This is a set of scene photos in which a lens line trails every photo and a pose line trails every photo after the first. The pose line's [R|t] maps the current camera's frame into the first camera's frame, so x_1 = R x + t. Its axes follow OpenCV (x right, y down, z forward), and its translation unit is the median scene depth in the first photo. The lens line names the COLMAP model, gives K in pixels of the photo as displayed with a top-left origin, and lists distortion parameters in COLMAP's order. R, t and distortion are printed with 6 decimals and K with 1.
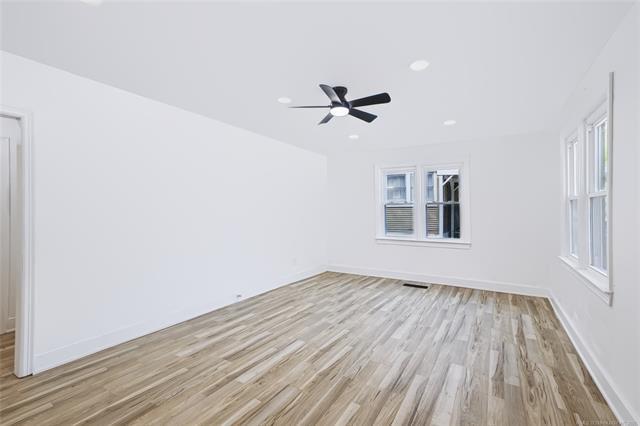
lens RADIAL K [[289.7, 0, 319.3], [0, 289.7, 214.0], [0, 0, 1]] dist [0.001297, 0.000159]
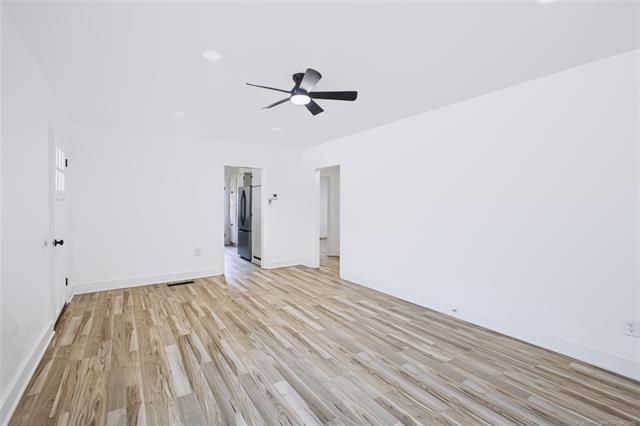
lens RADIAL K [[289.7, 0, 319.3], [0, 289.7, 214.0], [0, 0, 1]] dist [0.001297, 0.000159]
pose [[-0.412960, 0.027105, -0.910346, 0.868385], [-0.016510, 0.999170, 0.037239, -0.017562], [0.910600, 0.030408, -0.412169, 1.380558]]
